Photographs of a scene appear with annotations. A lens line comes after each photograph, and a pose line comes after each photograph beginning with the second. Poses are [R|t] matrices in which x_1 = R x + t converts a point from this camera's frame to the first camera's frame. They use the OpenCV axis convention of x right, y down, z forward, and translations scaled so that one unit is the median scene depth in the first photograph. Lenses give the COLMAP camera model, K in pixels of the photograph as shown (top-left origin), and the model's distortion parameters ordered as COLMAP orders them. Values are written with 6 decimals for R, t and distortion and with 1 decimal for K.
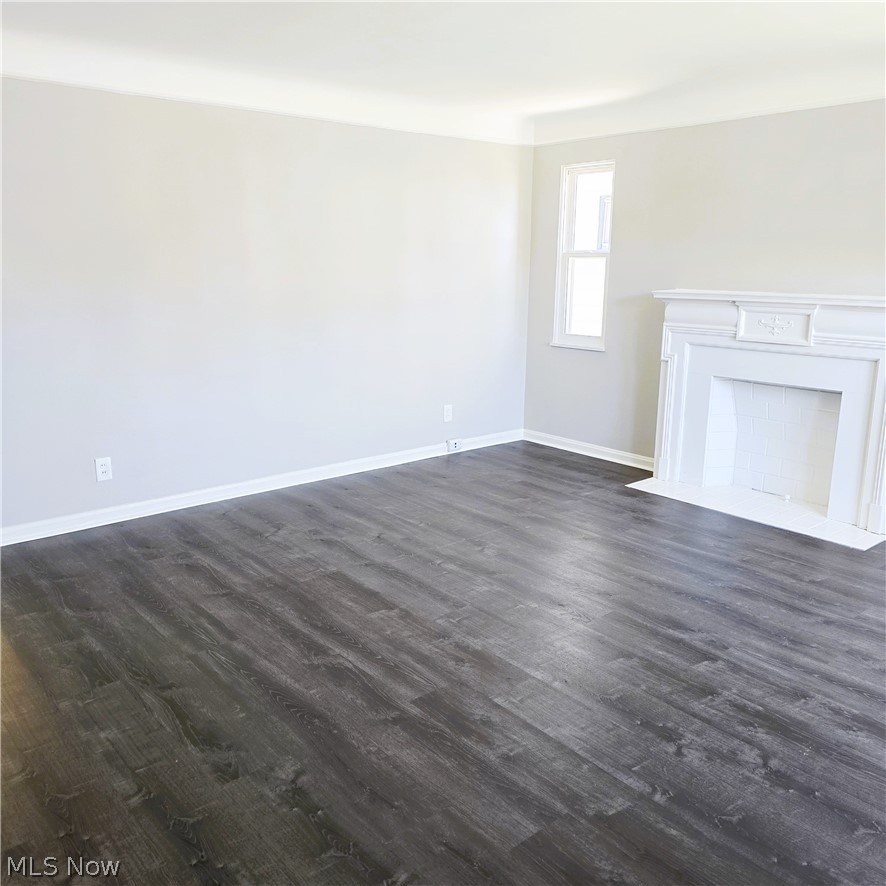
lens RADIAL K [[804.9, 0, 440.5], [0, 804.9, 428.9], [0, 0, 1]] dist [0.107982, -0.135183]
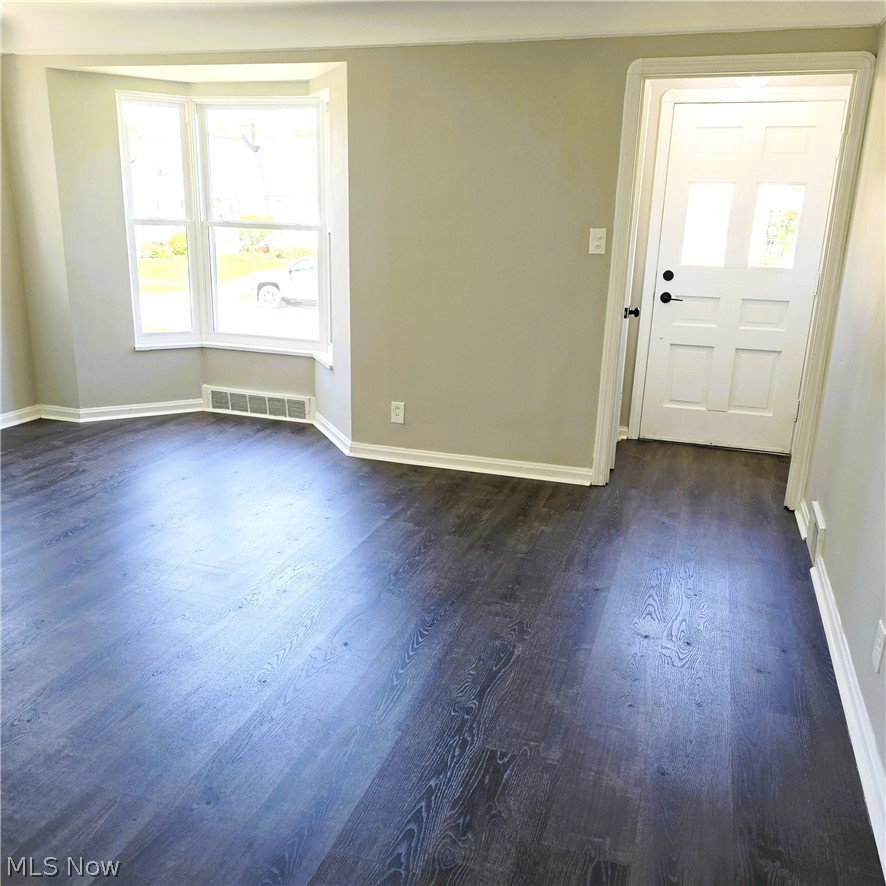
lens RADIAL K [[805.4, 0, 438.1], [0, 805.4, 448.4], [0, 0, 1]] dist [0.101797, -0.110330]
pose [[-0.521754, -0.260398, 0.812383, -0.559058], [0.151445, 0.908878, 0.388594, -0.166333], [-0.839546, 0.325782, -0.434775, 0.765223]]
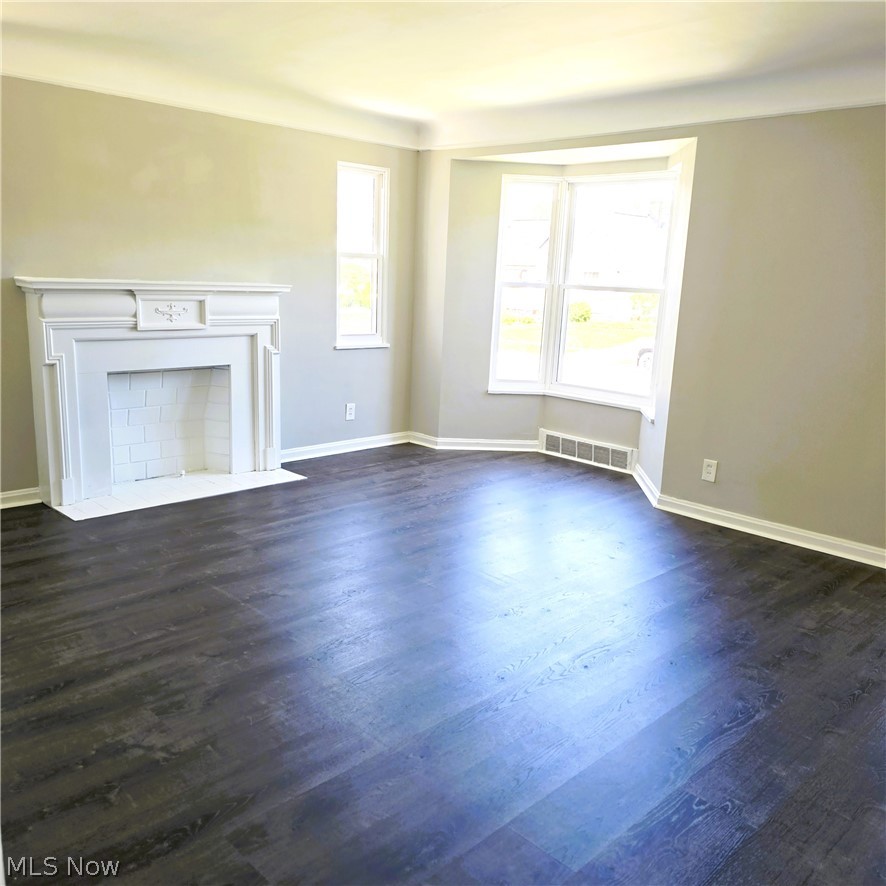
lens RADIAL K [[790.0, 0, 455.1], [0, 790.0, 440.6], [0, 0, 1]] dist [0.101739, -0.125396]
pose [[-0.091415, -0.221582, 0.970847, -0.628438], [0.167463, 0.957624, 0.234332, -0.144914], [-0.981631, 0.184002, -0.050434, 0.709537]]
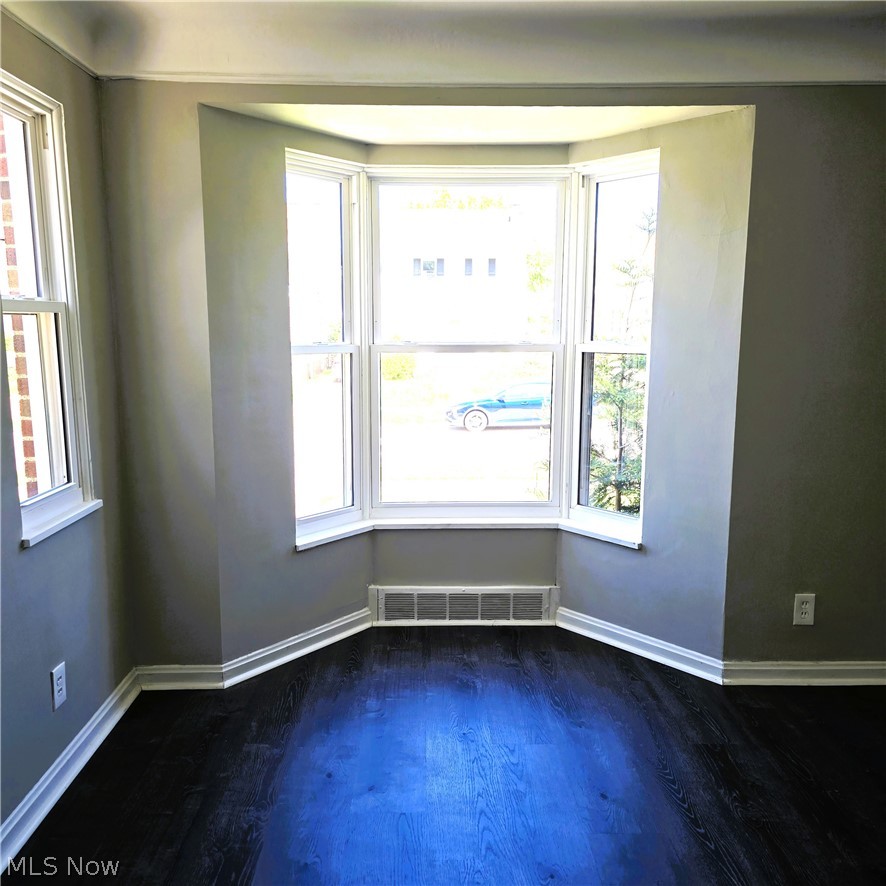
lens RADIAL K [[789.4, 0, 428.7], [0, 789.4, 442.9], [0, 0, 1]] dist [0.107303, -0.118675]
pose [[-0.775547, -0.101372, 0.623097, 0.129531], [0.128766, 0.940870, 0.313341, -0.200928], [-0.618018, 0.323245, -0.716636, 0.977037]]
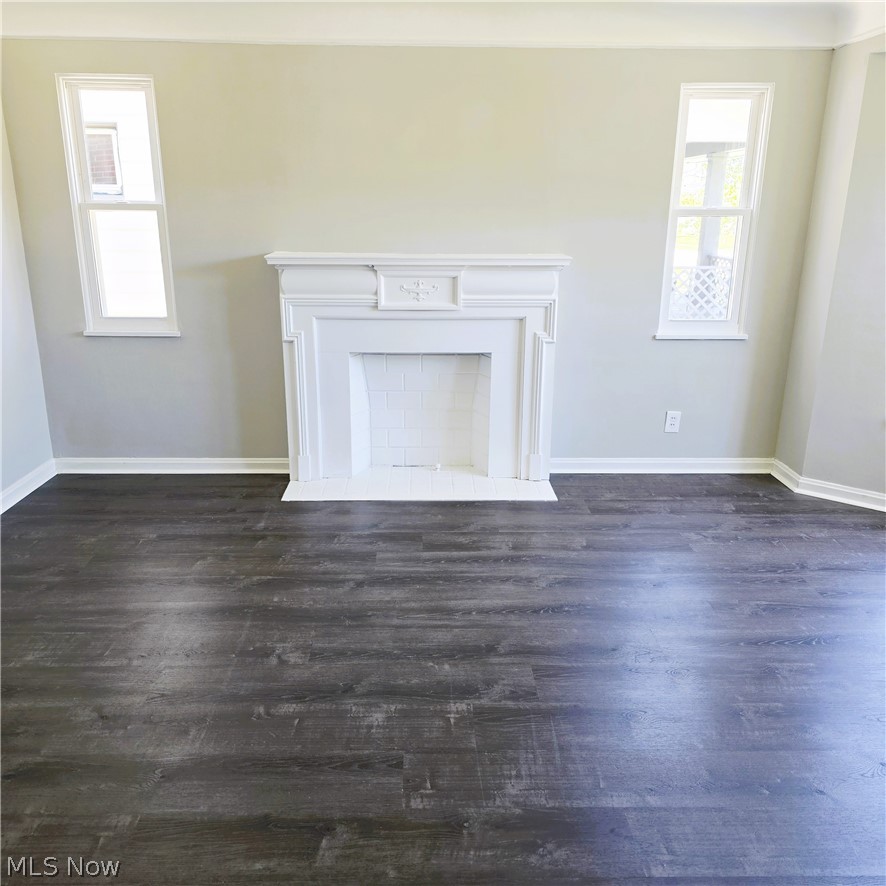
lens RADIAL K [[790.0, 0, 455.1], [0, 790.0, 440.6], [0, 0, 1]] dist [0.101739, -0.125396]
pose [[0.619833, -0.225495, 0.751638, -0.271401], [0.159823, 0.974024, 0.160415, -0.096073], [-0.768286, 0.020699, 0.639772, 0.387615]]
